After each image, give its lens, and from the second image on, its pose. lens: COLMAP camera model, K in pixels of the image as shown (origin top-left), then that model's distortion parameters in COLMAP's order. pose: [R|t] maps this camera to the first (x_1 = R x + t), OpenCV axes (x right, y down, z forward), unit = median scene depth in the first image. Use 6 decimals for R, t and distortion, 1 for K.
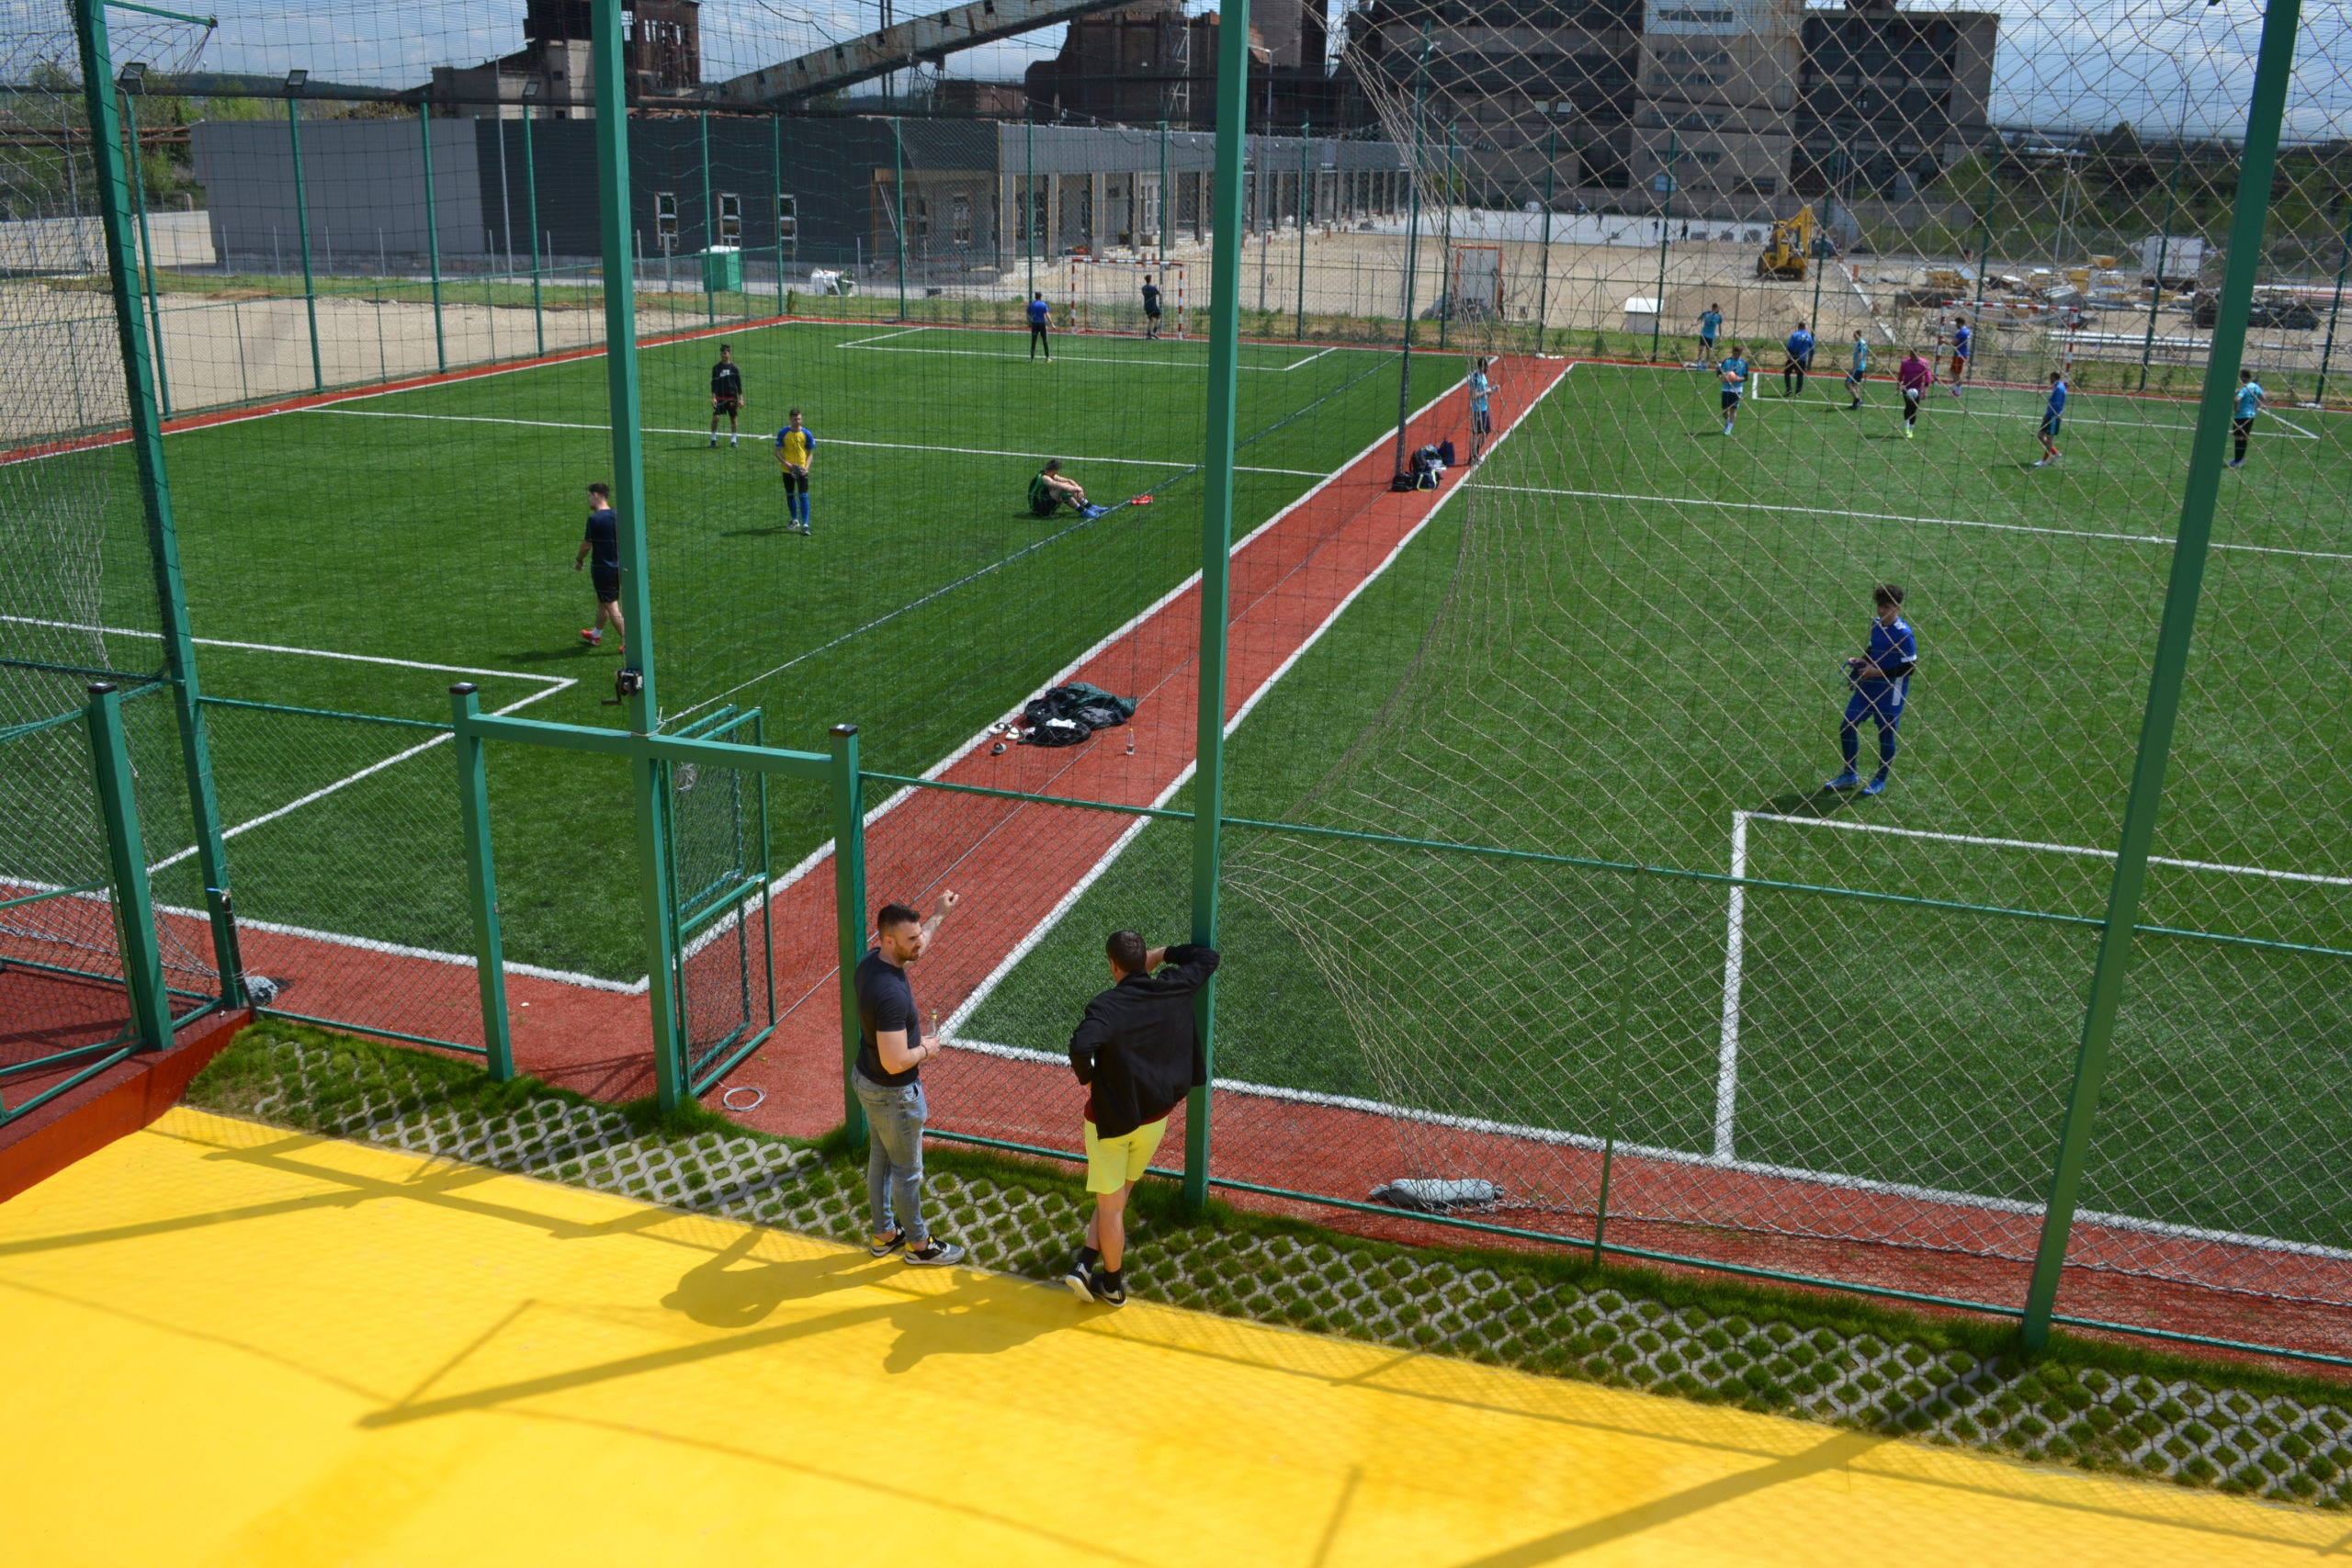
lens RADIAL K [[1907.6, 0, 1176.0], [0, 1907.6, 784.0], [0, 0, 1]] dist [-0.086487, 0.000677]
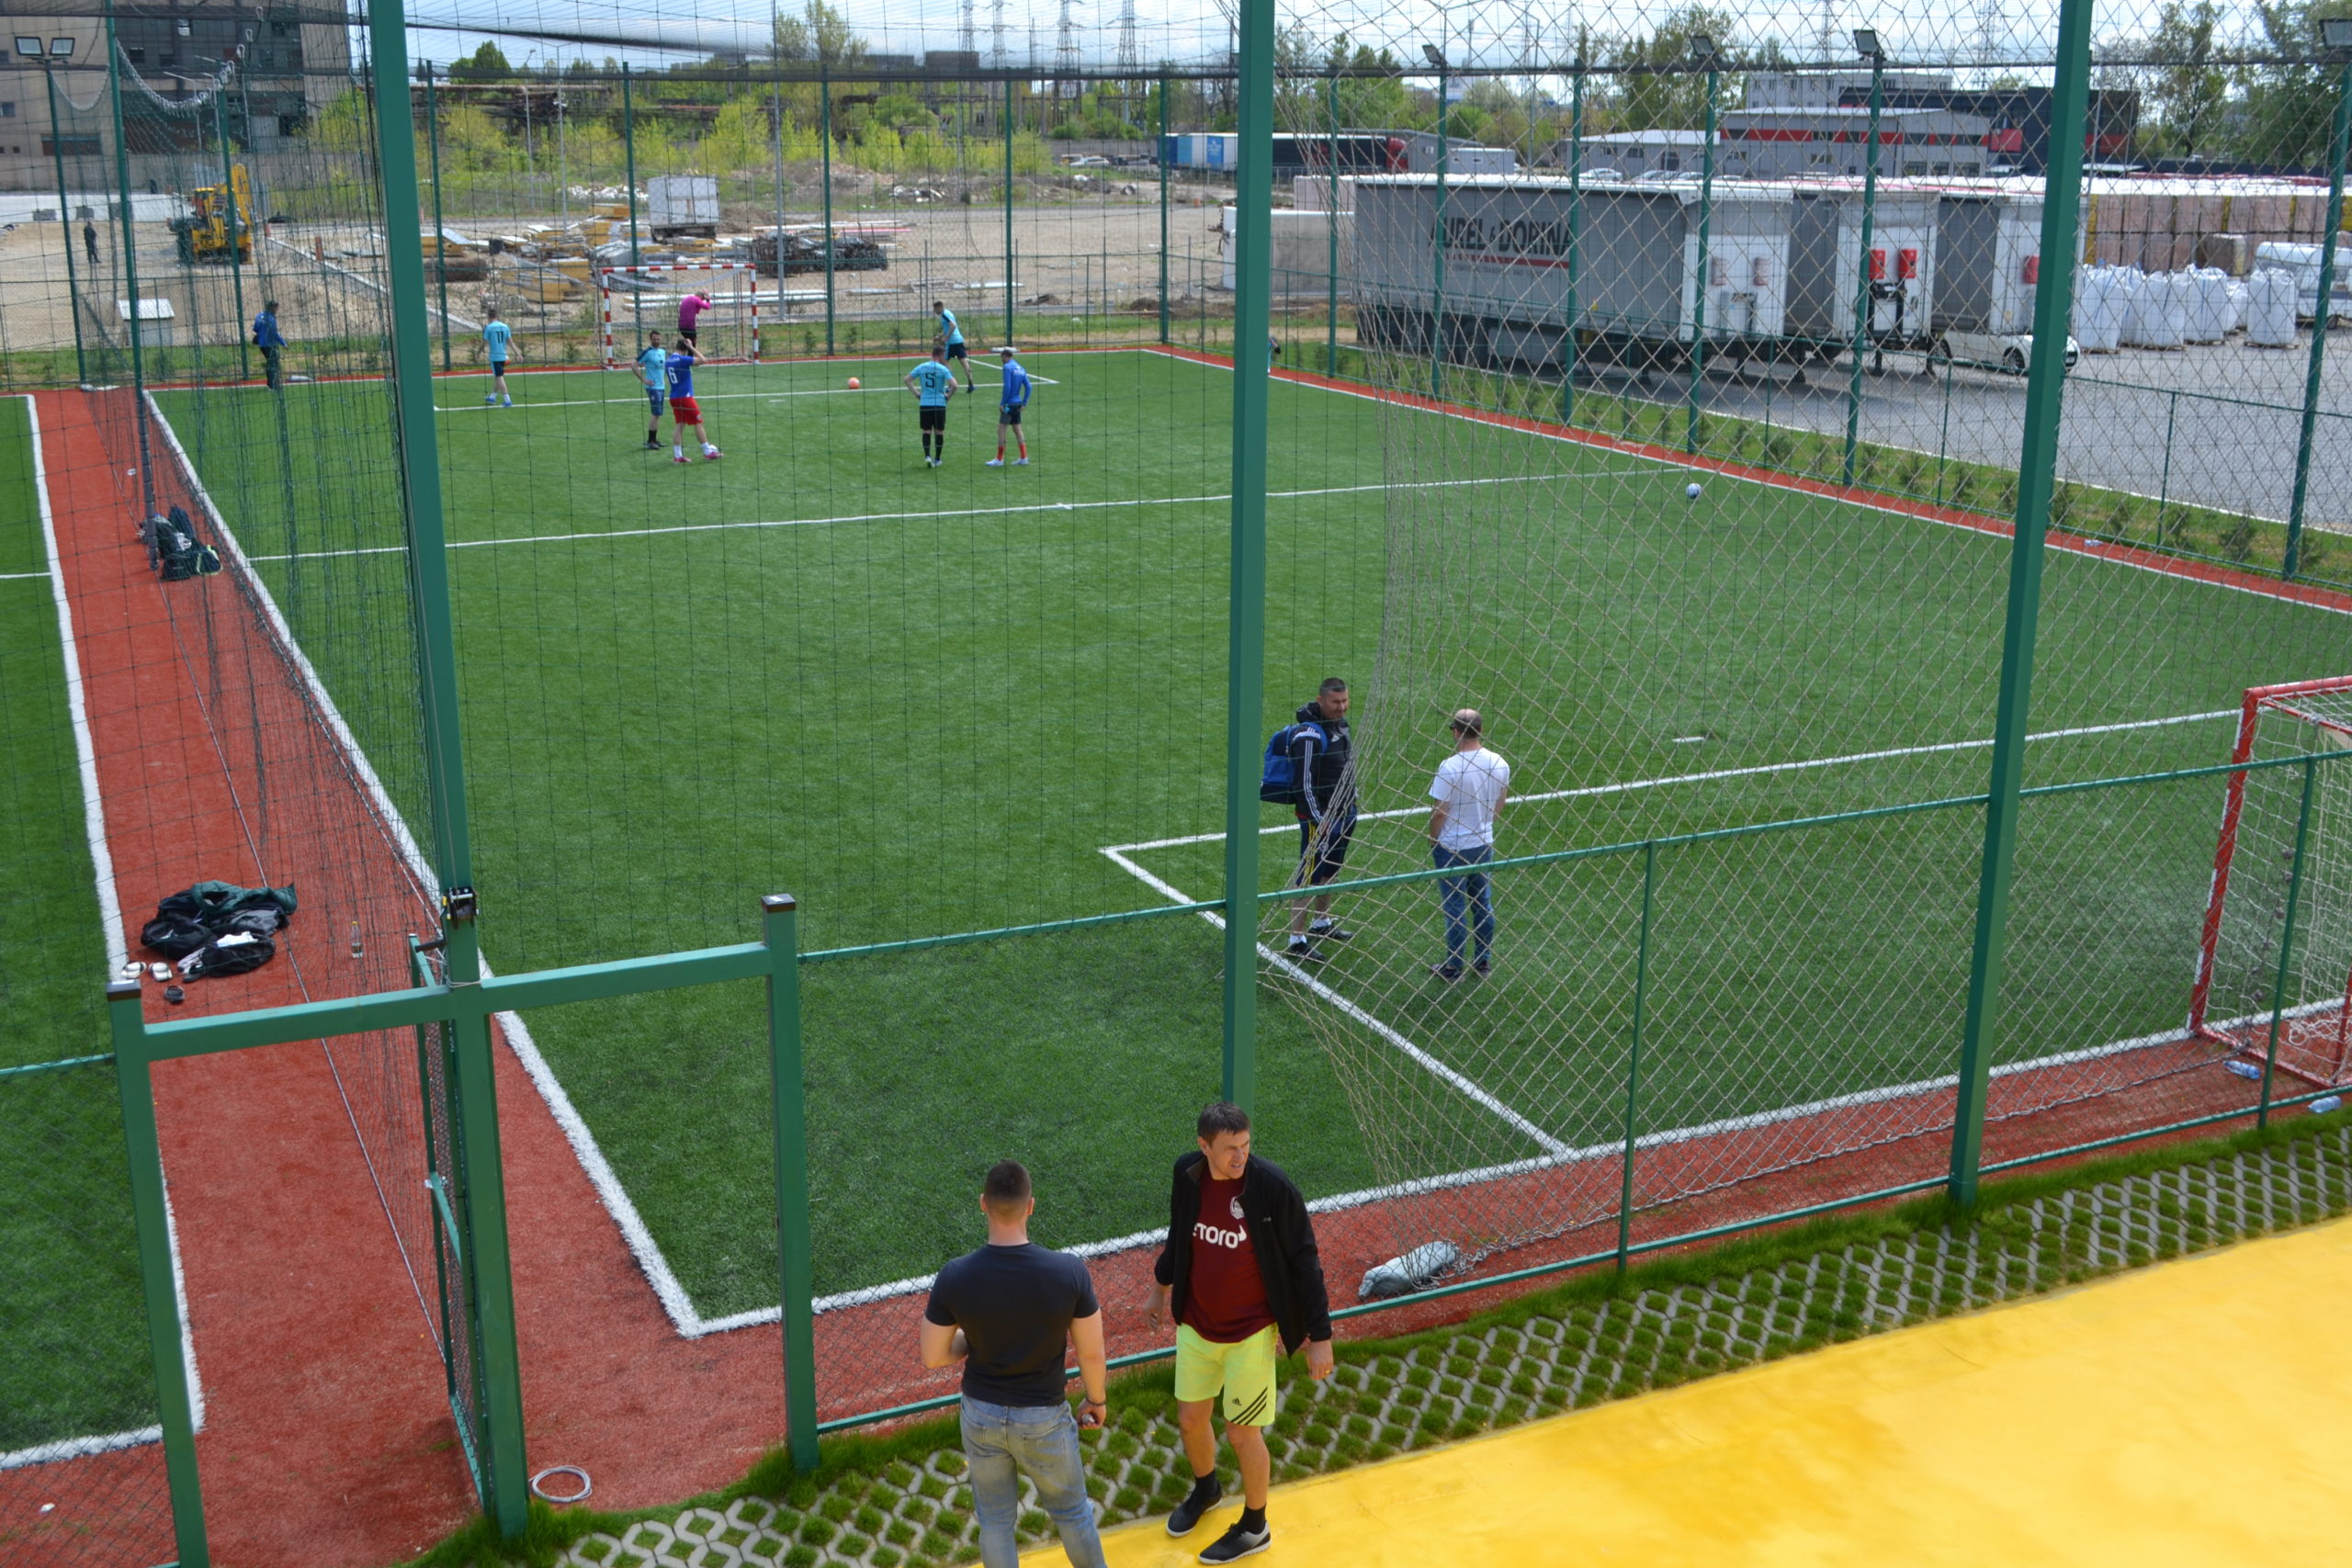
lens RADIAL K [[2448.5, 0, 1181.6], [0, 2448.5, 836.3], [0, 0, 1]] dist [-0.055108, 0.005843]
pose [[0.743188, -0.203118, 0.637507, -0.617283], [0.220394, 0.973949, 0.053383, -0.067827], [-0.631742, 0.100830, 0.768593, 0.153624]]
